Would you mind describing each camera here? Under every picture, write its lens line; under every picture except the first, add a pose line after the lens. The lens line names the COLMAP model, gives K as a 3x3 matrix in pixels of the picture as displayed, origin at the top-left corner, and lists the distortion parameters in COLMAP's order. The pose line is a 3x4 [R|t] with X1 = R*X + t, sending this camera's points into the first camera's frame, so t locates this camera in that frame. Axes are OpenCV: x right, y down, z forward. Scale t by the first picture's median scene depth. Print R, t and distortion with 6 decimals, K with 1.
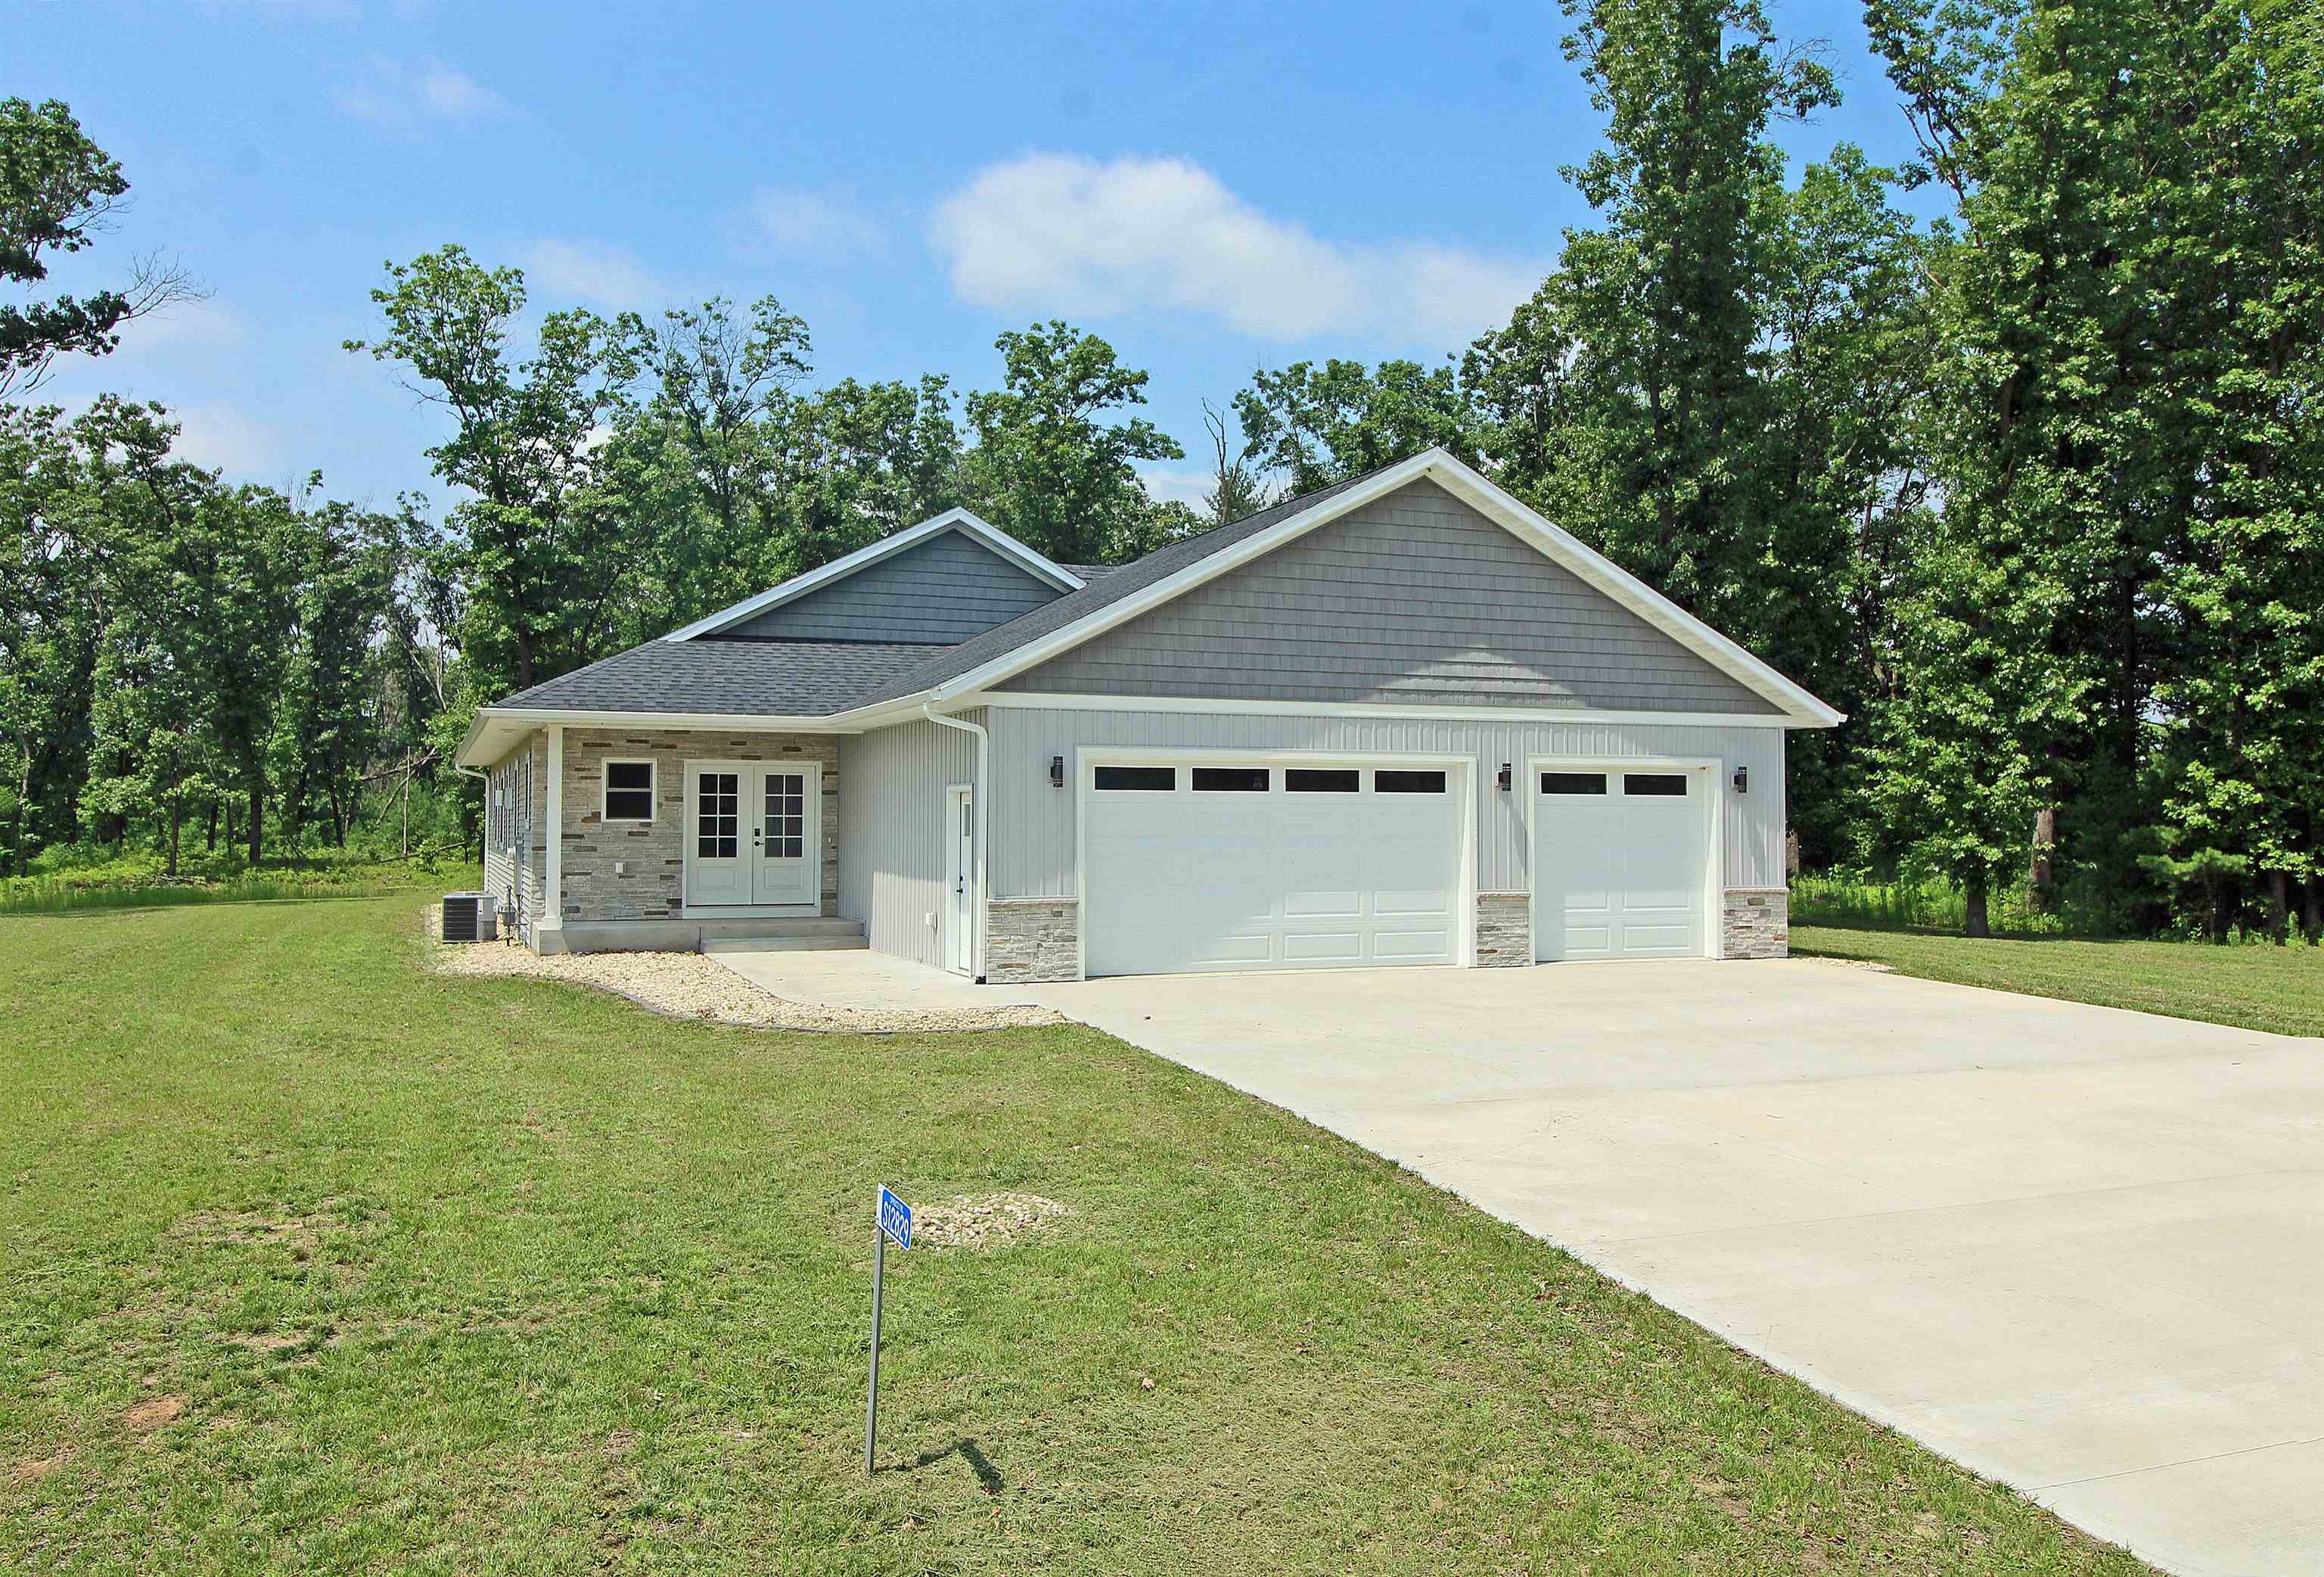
lens RADIAL K [[1843.2, 0, 1159.7], [0, 1843.2, 786.6], [0, 0, 1]] dist [0.030637, 0.000915]
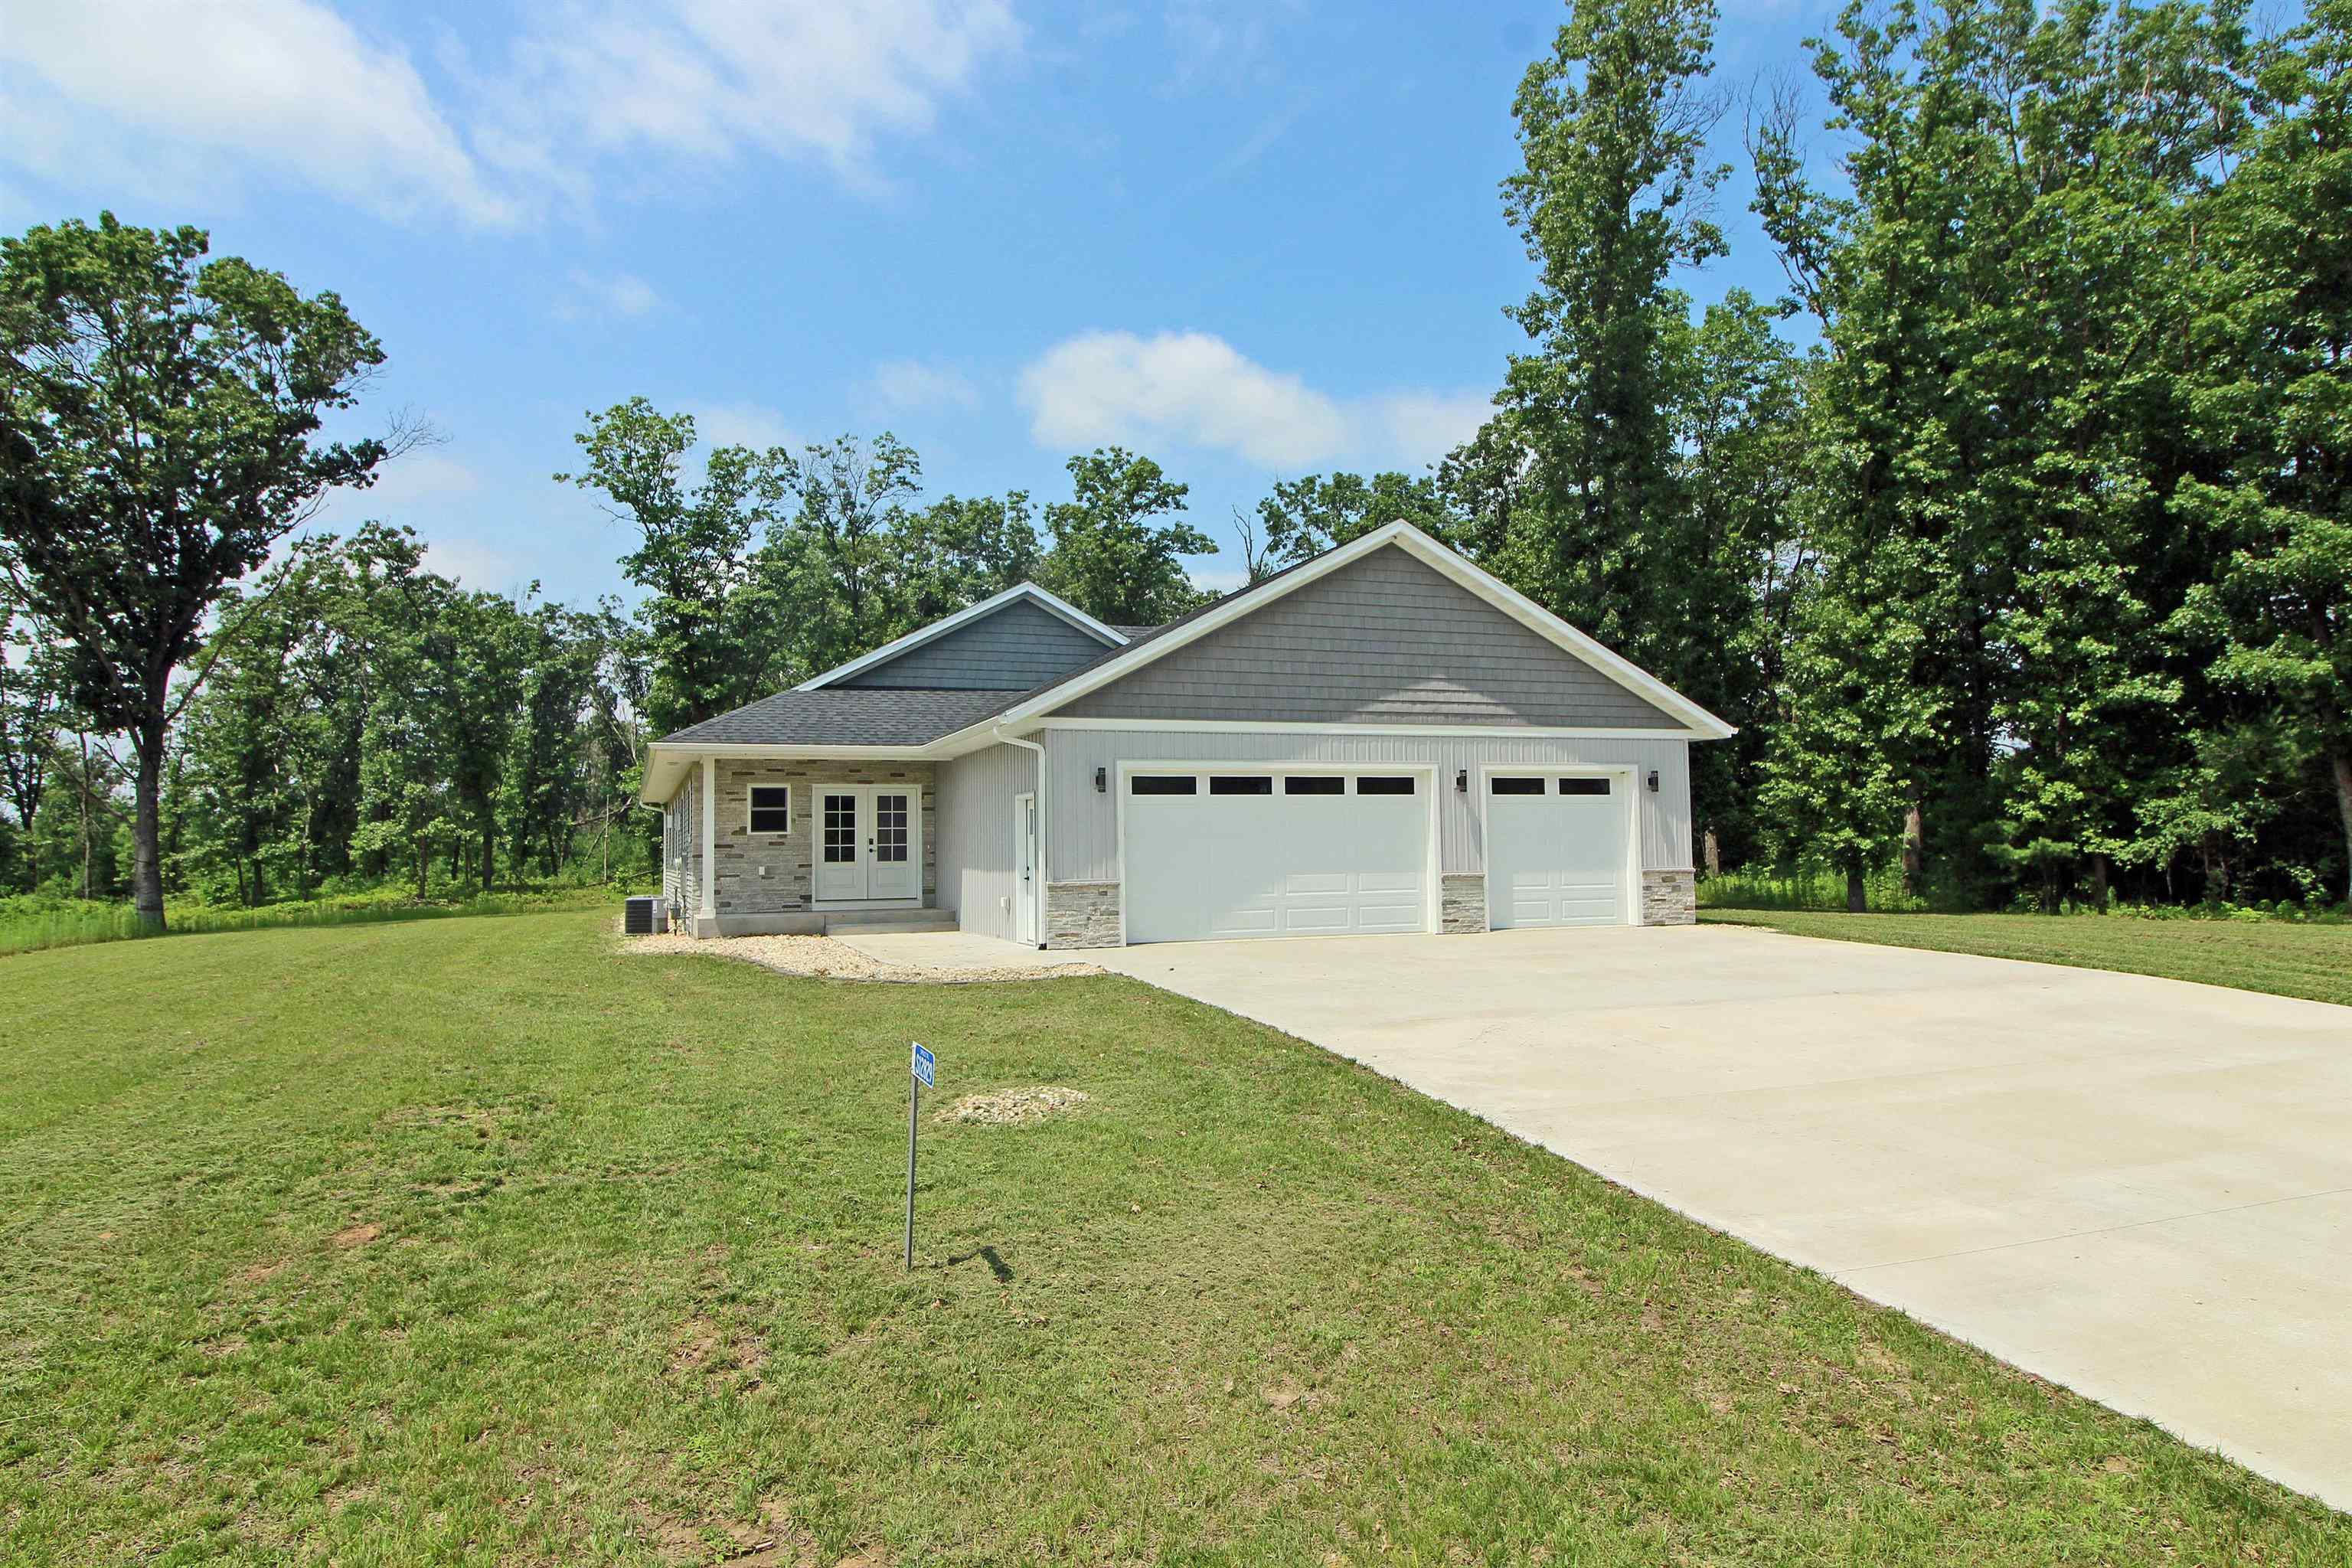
lens RADIAL K [[1482.2, 0, 1182.6], [0, 1482.2, 784.0], [0, 0, 1]] dist [0.022913, -0.000101]
pose [[0.999617, -0.018729, -0.020374, 0.013610], [0.018135, 0.999416, -0.028973, 0.016511], [0.020905, 0.028592, 0.999373, -0.005653]]
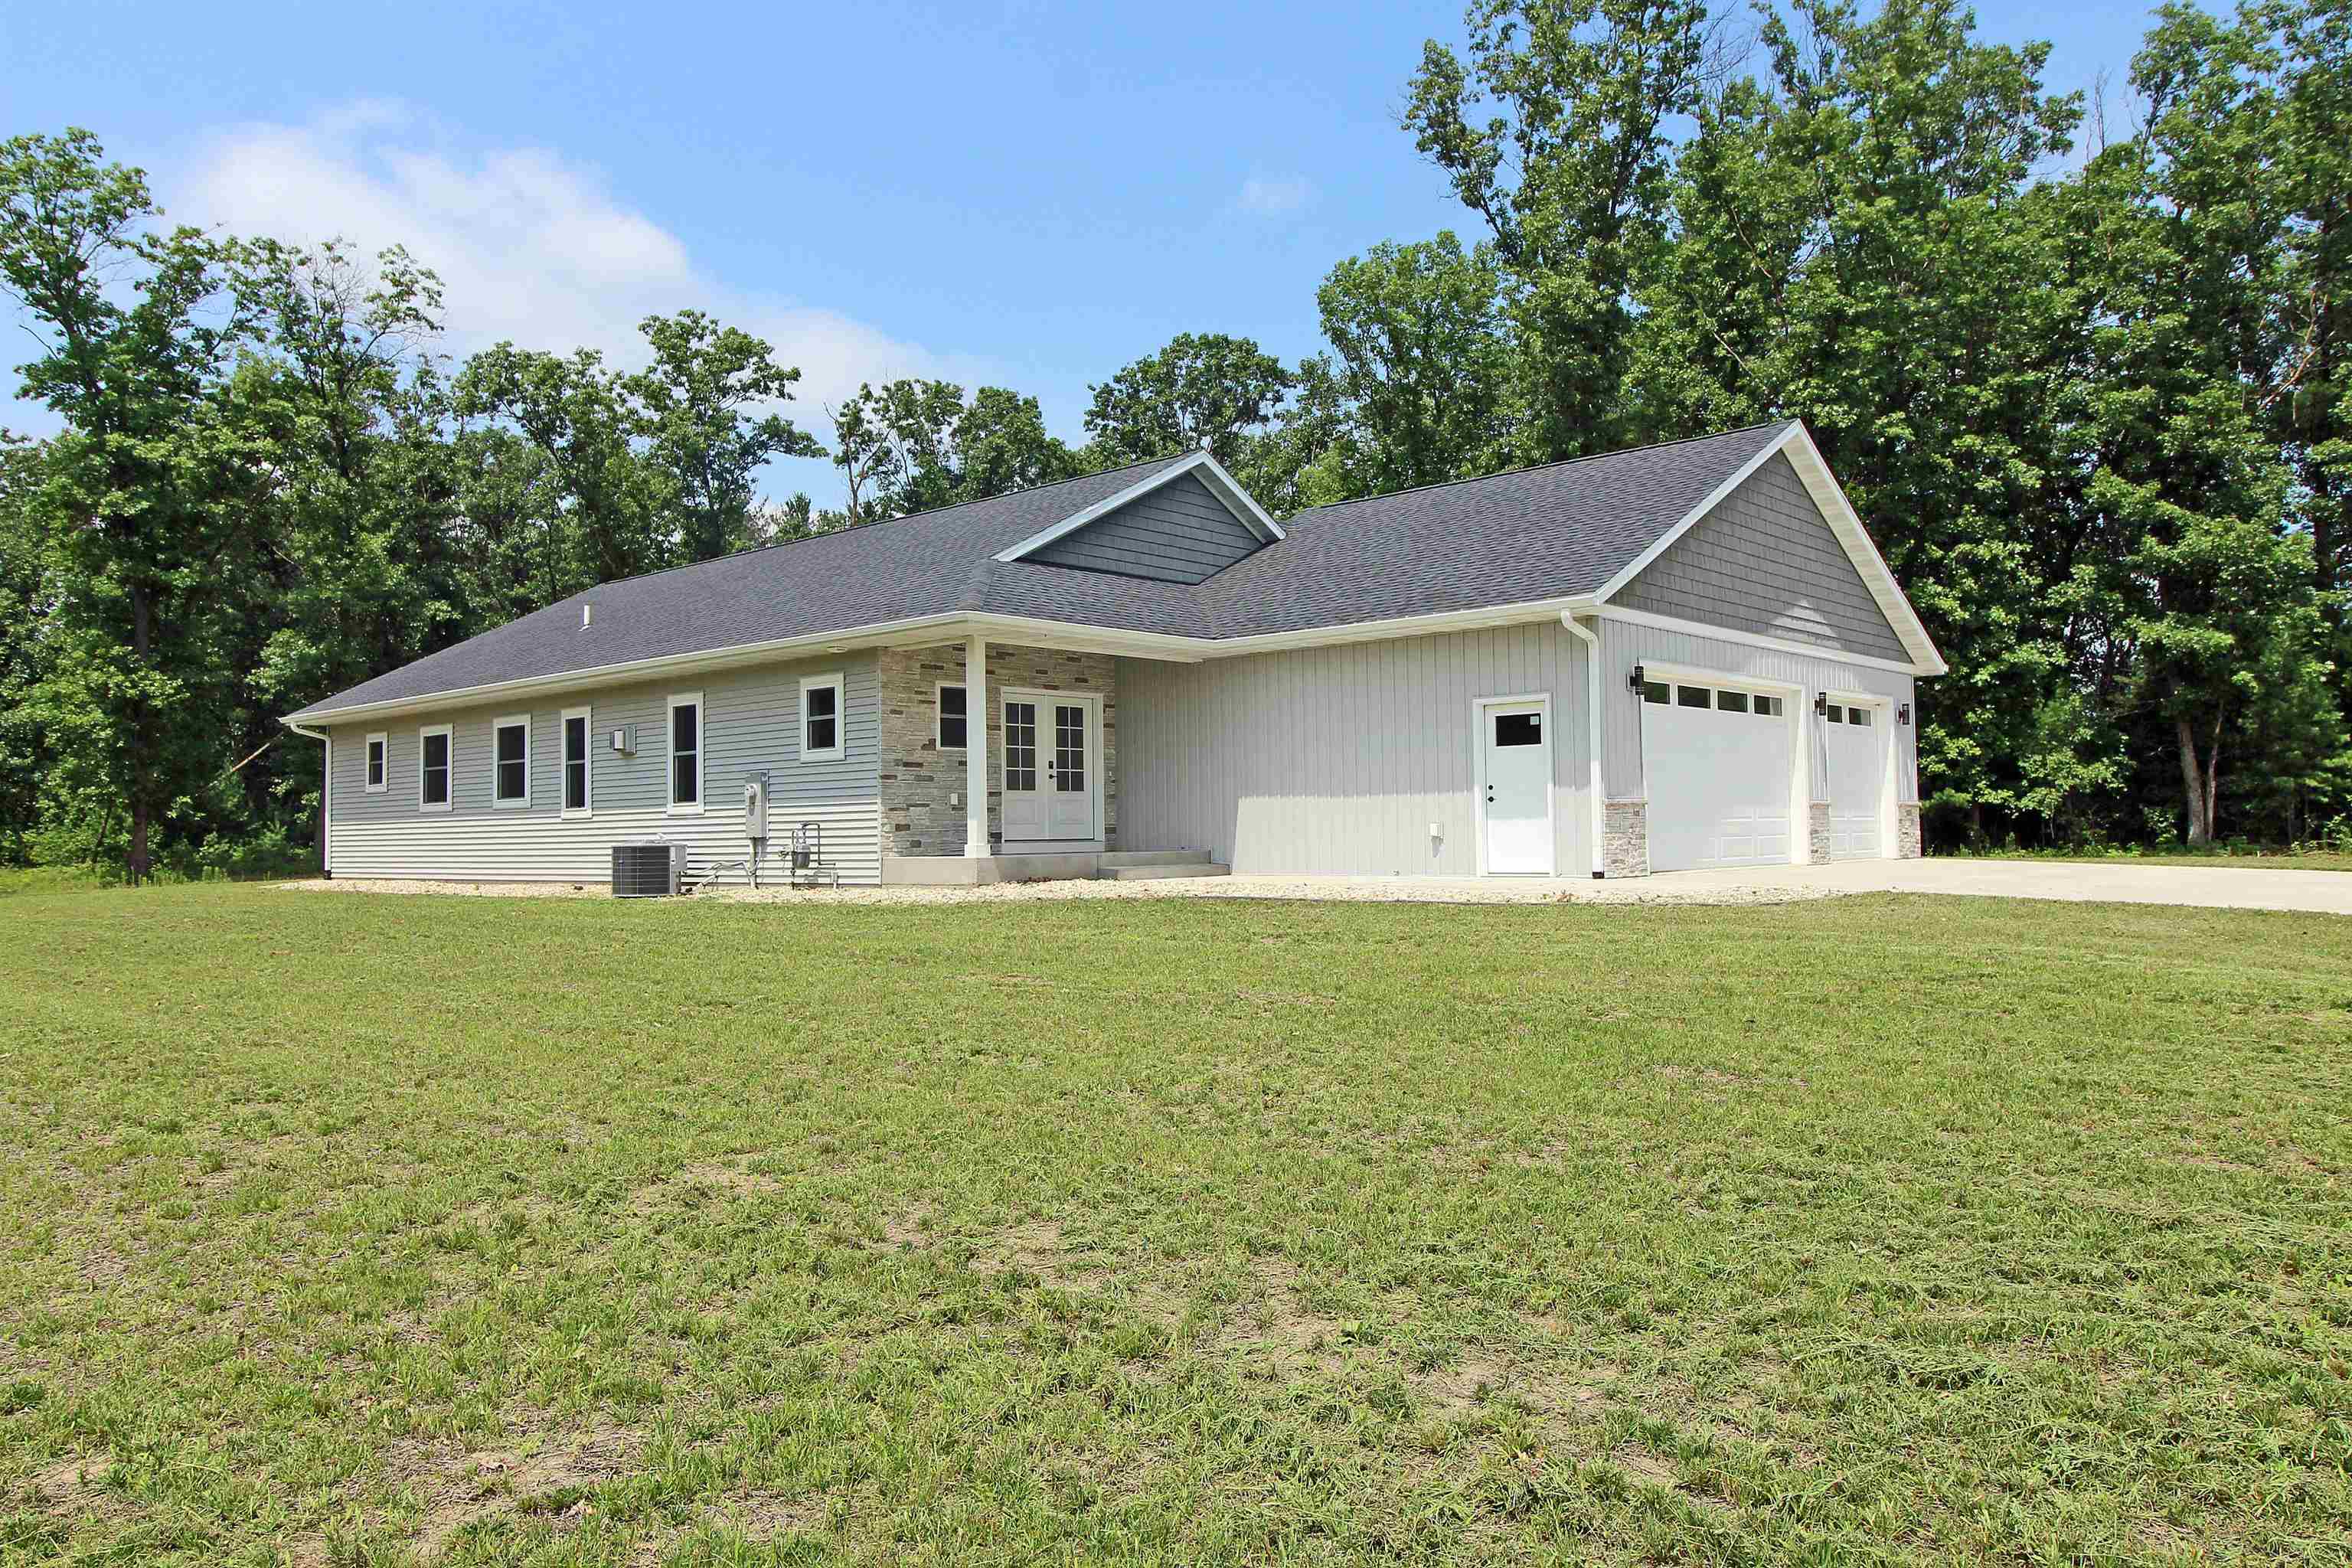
lens RADIAL K [[1667.3, 0, 1174.5], [0, 1667.3, 785.9], [0, 0, 1]] dist [0.009524, 0.003193]
pose [[0.897027, -0.003345, 0.441963, -0.481169], [0.009855, 0.999874, -0.012433, 0.041649], [-0.441866, 0.015508, 0.896947, 0.166277]]
